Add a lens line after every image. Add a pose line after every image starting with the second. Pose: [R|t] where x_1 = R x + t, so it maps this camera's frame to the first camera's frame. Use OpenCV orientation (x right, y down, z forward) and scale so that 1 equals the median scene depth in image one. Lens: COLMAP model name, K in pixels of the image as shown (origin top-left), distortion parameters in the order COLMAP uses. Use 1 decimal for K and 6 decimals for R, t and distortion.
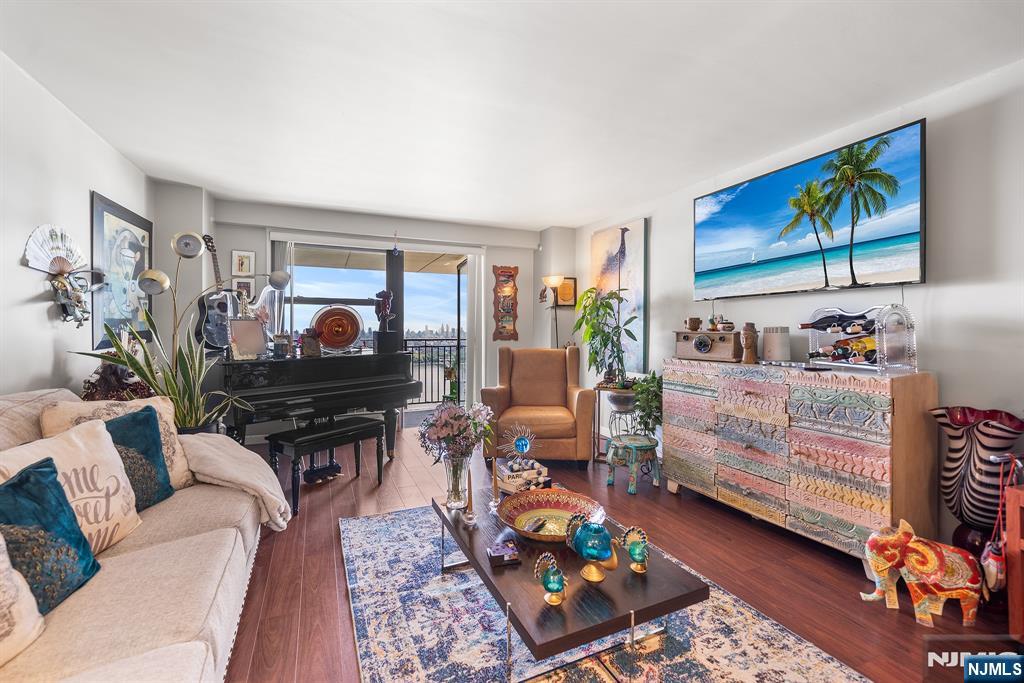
lens RADIAL K [[426.2, 0, 508.5], [0, 426.2, 332.1], [0, 0, 1]] dist [-0.001909, -0.000194]
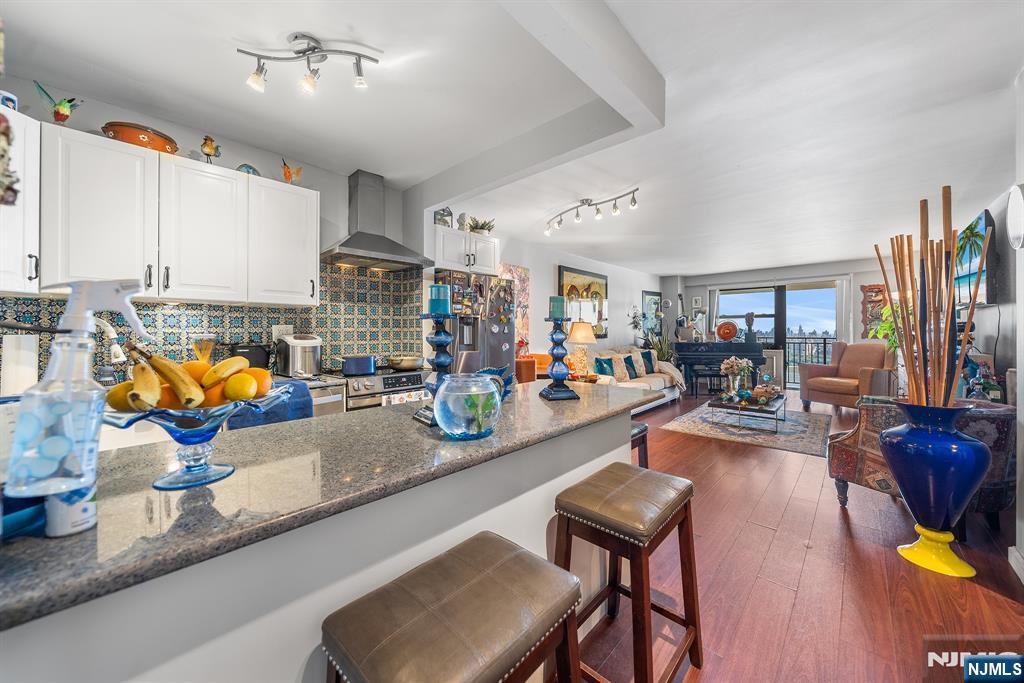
lens RADIAL K [[370.1, 0, 508.8], [0, 370.1, 327.8], [0, 0, 1]] dist [-0.000422, 0.000030]
pose [[0.385064, -0.014569, -0.922775, 1.102193], [-0.002349, 0.999857, -0.016767, 0.012608], [0.922887, 0.008624, 0.384974, -0.928782]]
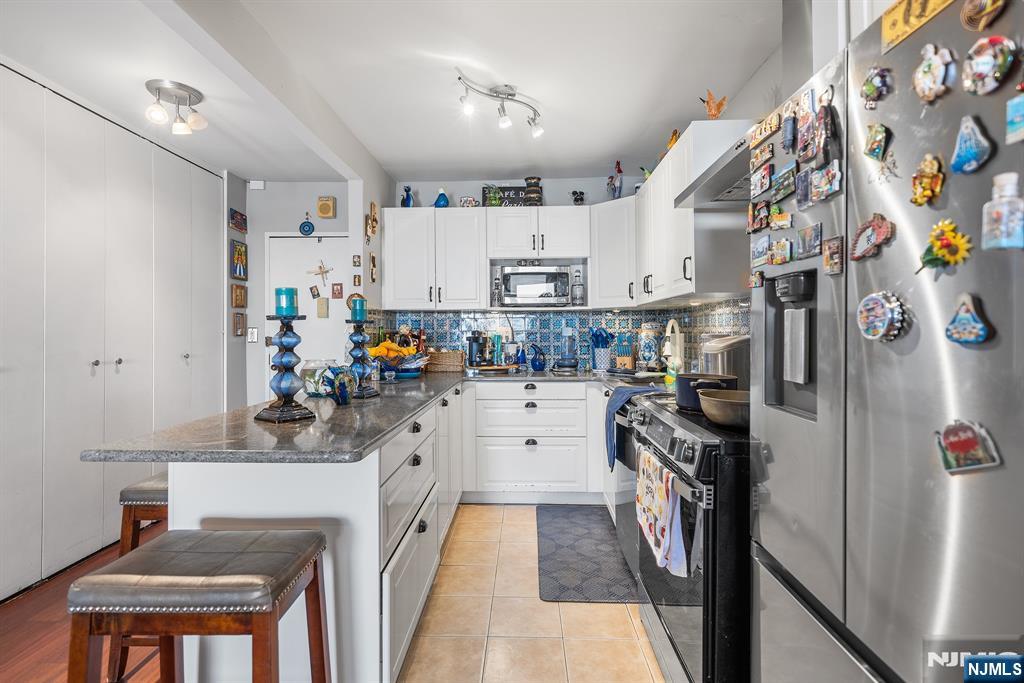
lens RADIAL K [[498.7, 0, 504.8], [0, 498.7, 328.4], [0, 0, 1]] dist [-0.002254, 0.000121]
pose [[-0.896676, -0.000129, 0.442688, 0.162607], [0.000461, 0.999999, 0.001226, 0.003525], [-0.442688, 0.001303, -0.896675, -0.259993]]
